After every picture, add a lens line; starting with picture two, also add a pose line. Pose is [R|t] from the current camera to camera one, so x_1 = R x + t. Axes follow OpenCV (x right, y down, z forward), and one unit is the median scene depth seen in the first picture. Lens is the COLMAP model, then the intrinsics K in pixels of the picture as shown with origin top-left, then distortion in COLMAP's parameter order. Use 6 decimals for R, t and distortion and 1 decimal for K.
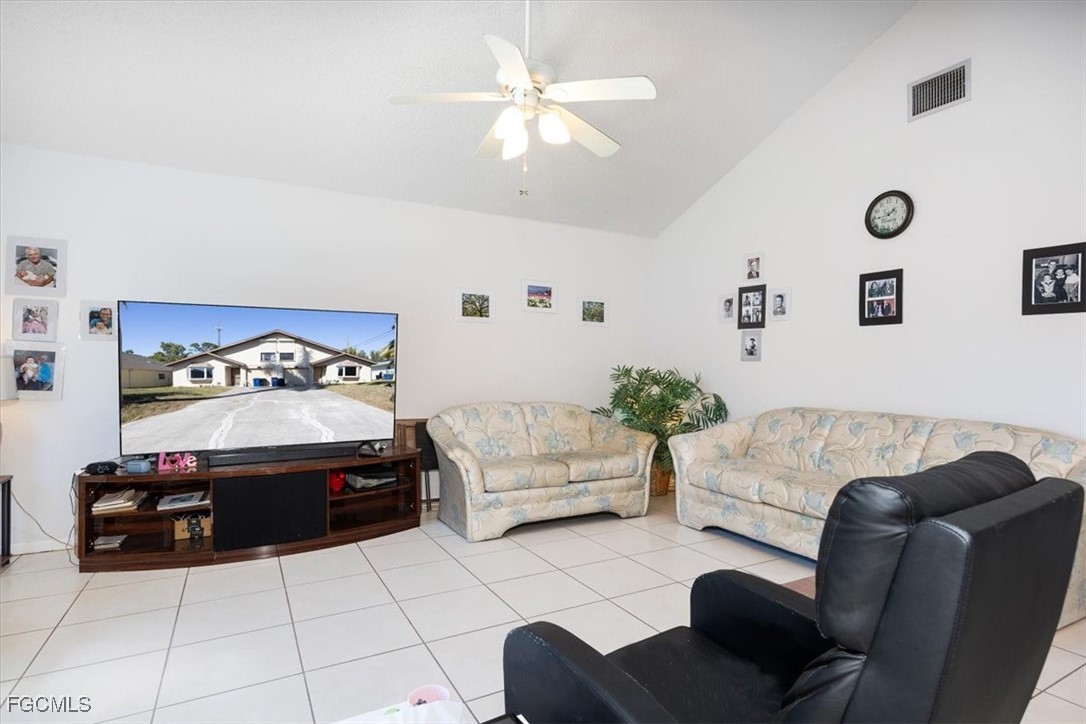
lens RADIAL K [[552.9, 0, 560.6], [0, 552.9, 371.3], [0, 0, 1]] dist [-0.016110, -0.000228]
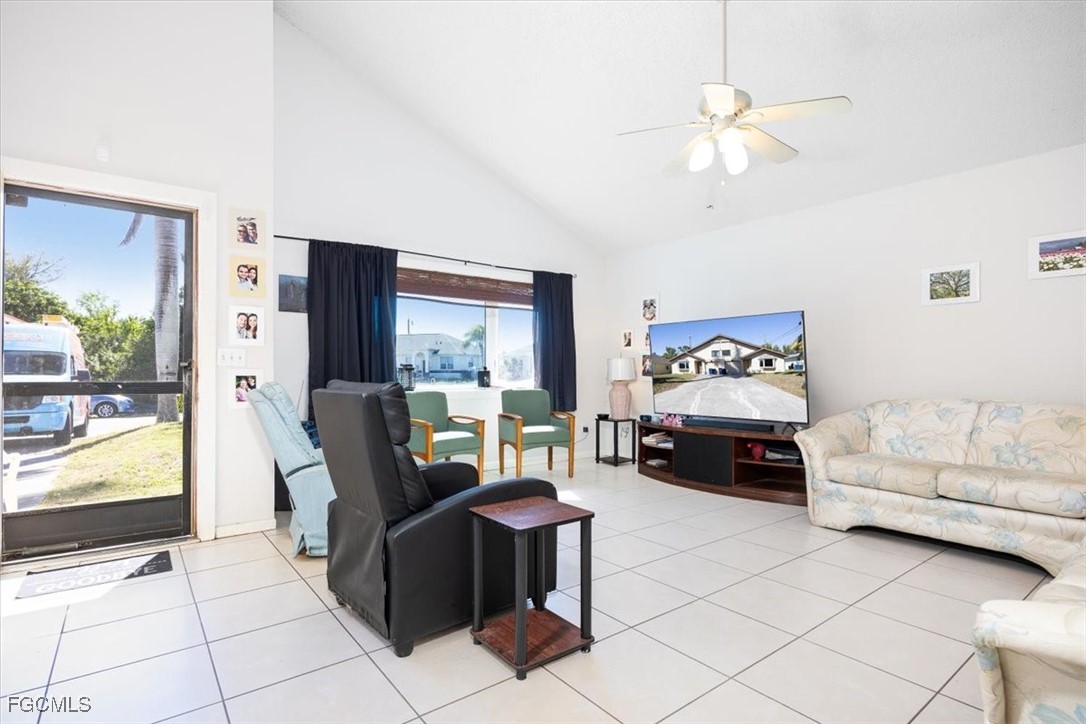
lens RADIAL K [[552.9, 0, 560.6], [0, 552.9, 371.3], [0, 0, 1]] dist [-0.016110, -0.000228]
pose [[0.154370, -0.005966, -0.987995, 0.773483], [-0.001687, 0.999979, -0.006302, 0.027784], [0.988012, 0.002639, 0.154356, 0.364100]]
